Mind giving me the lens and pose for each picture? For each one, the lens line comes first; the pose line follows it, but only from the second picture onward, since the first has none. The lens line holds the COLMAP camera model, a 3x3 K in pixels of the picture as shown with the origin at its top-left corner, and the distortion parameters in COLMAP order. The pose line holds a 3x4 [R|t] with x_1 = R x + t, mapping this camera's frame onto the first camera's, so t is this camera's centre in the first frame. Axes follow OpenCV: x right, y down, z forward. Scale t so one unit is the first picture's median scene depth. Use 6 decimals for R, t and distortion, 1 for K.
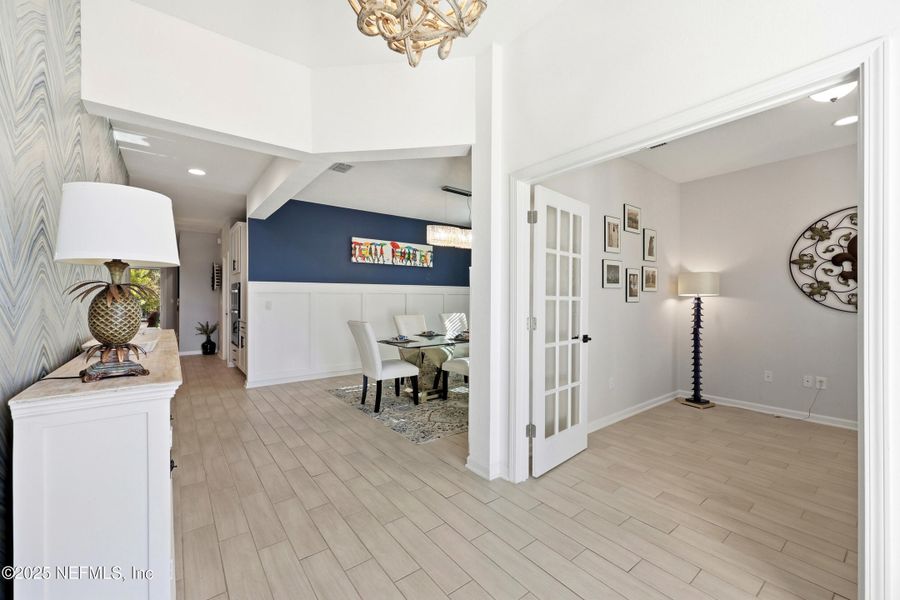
lens RADIAL K [[362.5, 0, 451.7], [0, 362.5, 300.2], [0, 0, 1]] dist [-0.000045, -0.000038]
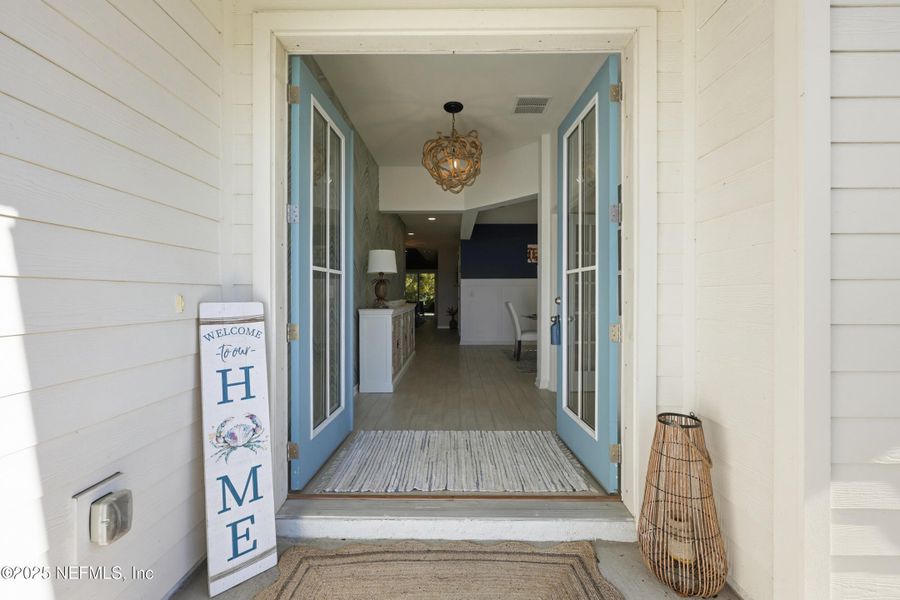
lens RADIAL K [[362.5, 0, 451.7], [0, 362.5, 300.2], [0, 0, 1]] dist [-0.000045, -0.000038]
pose [[0.785497, 0.001887, -0.618862, 0.525103], [0.002989, 0.999972, 0.006842, 0.039204], [0.618858, -0.007224, 0.785470, -0.383855]]
